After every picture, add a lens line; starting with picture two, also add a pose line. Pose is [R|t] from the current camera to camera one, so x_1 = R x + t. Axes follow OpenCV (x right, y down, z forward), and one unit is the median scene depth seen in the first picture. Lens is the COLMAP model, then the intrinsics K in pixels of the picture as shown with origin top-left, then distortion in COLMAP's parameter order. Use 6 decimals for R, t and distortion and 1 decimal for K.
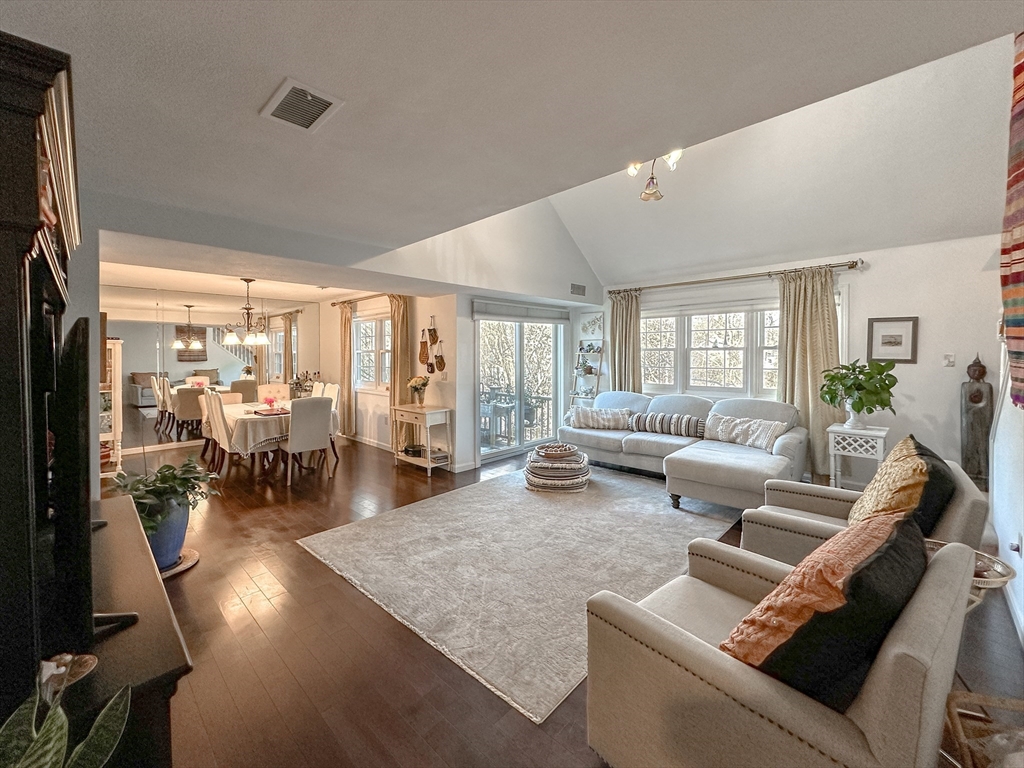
lens RADIAL K [[417.1, 0, 513.3], [0, 417.1, 362.1], [0, 0, 1]] dist [-0.000204, 0.000012]
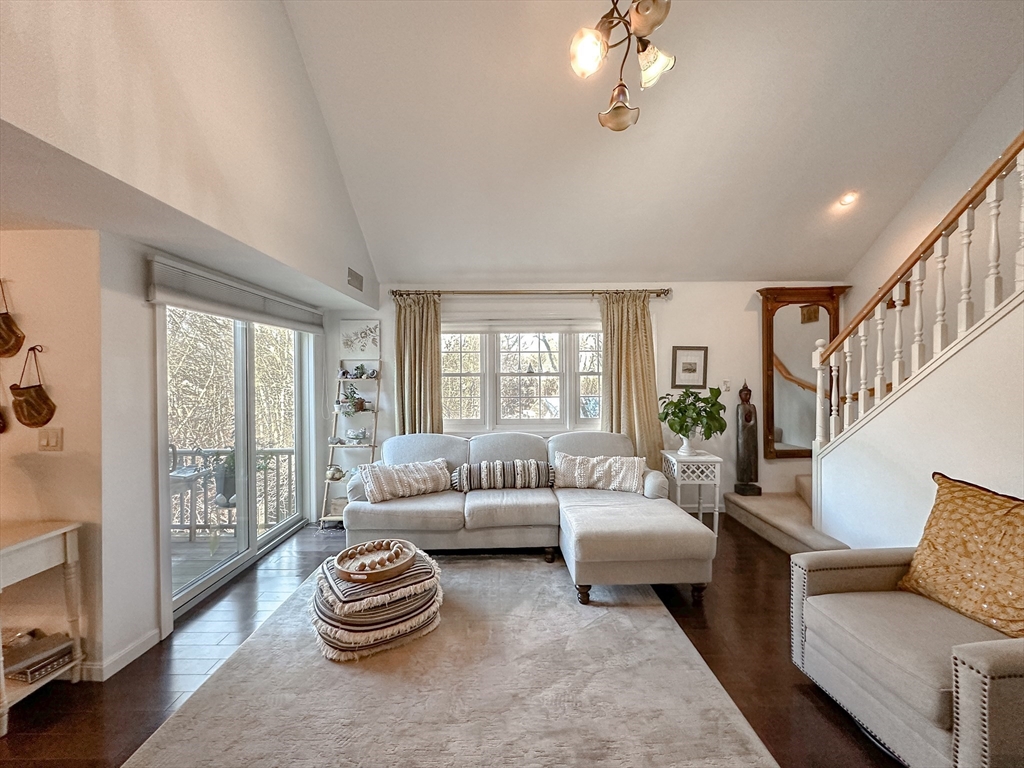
lens RADIAL K [[411.2, 0, 514.3], [0, 411.2, 385.2], [0, 0, 1]] dist [-0.002143, -0.000422]
pose [[0.719868, -0.009787, 0.694042, -0.119726], [0.014876, 0.999888, -0.001330, -0.009128], [-0.693952, 0.011282, 0.719933, 0.428906]]
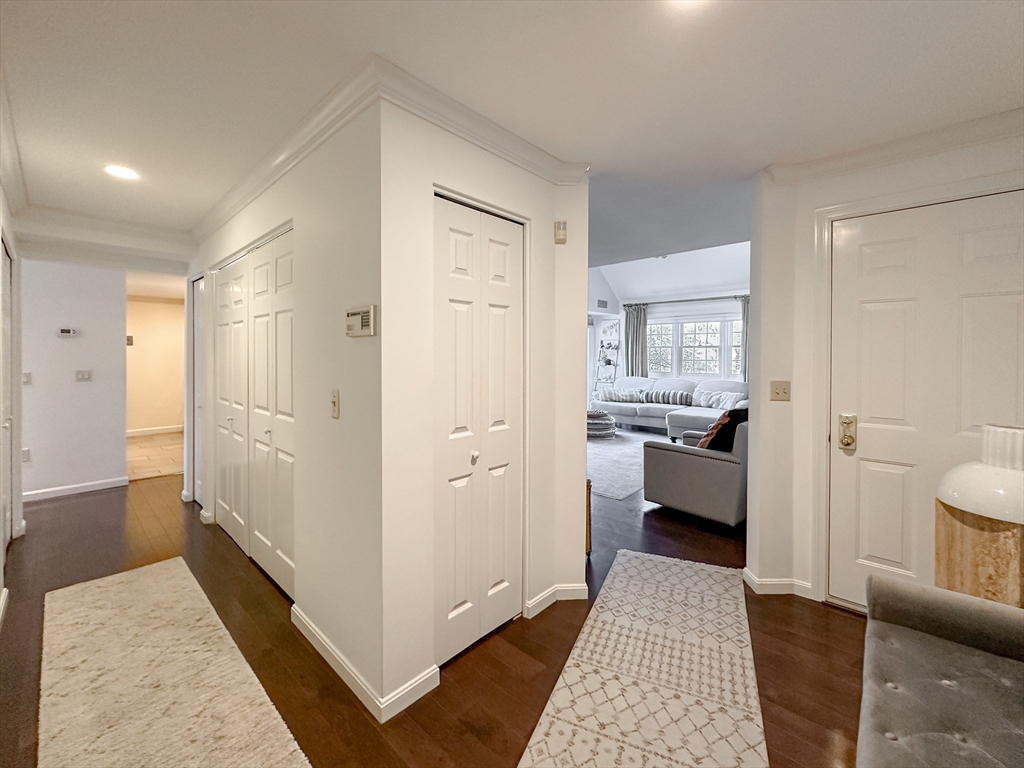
lens RADIAL K [[417.6, 0, 508.5], [0, 417.6, 357.1], [0, 0, 1]] dist [0.000072, 0.000310]
pose [[0.999949, 0.004834, 0.008876, -0.190886], [-0.004759, 0.999953, -0.008456, 0.019808], [-0.008917, 0.008414, 0.999925, -0.440238]]
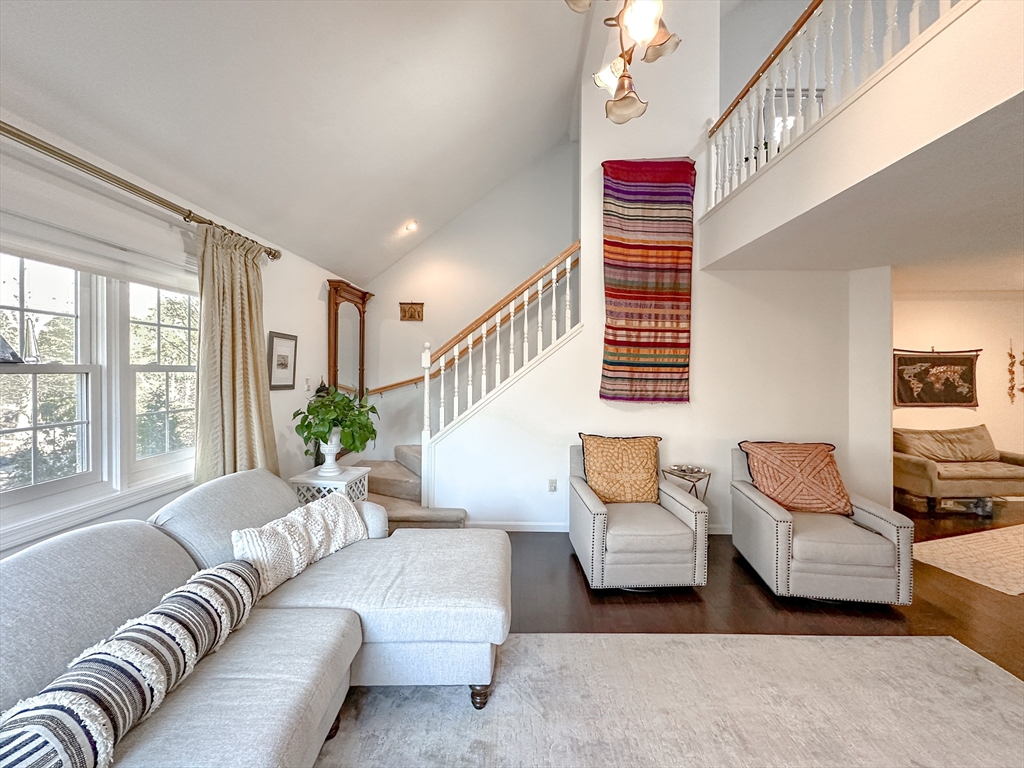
lens RADIAL K [[414.0, 0, 513.3], [0, 414.0, 371.5], [0, 0, 1]] dist [-0.001089, 0.000051]
pose [[-0.680148, -0.004655, 0.733060, 0.013485], [0.010490, 0.999816, 0.016081, -0.031873], [-0.733000, 0.018627, -0.679973, 0.947776]]
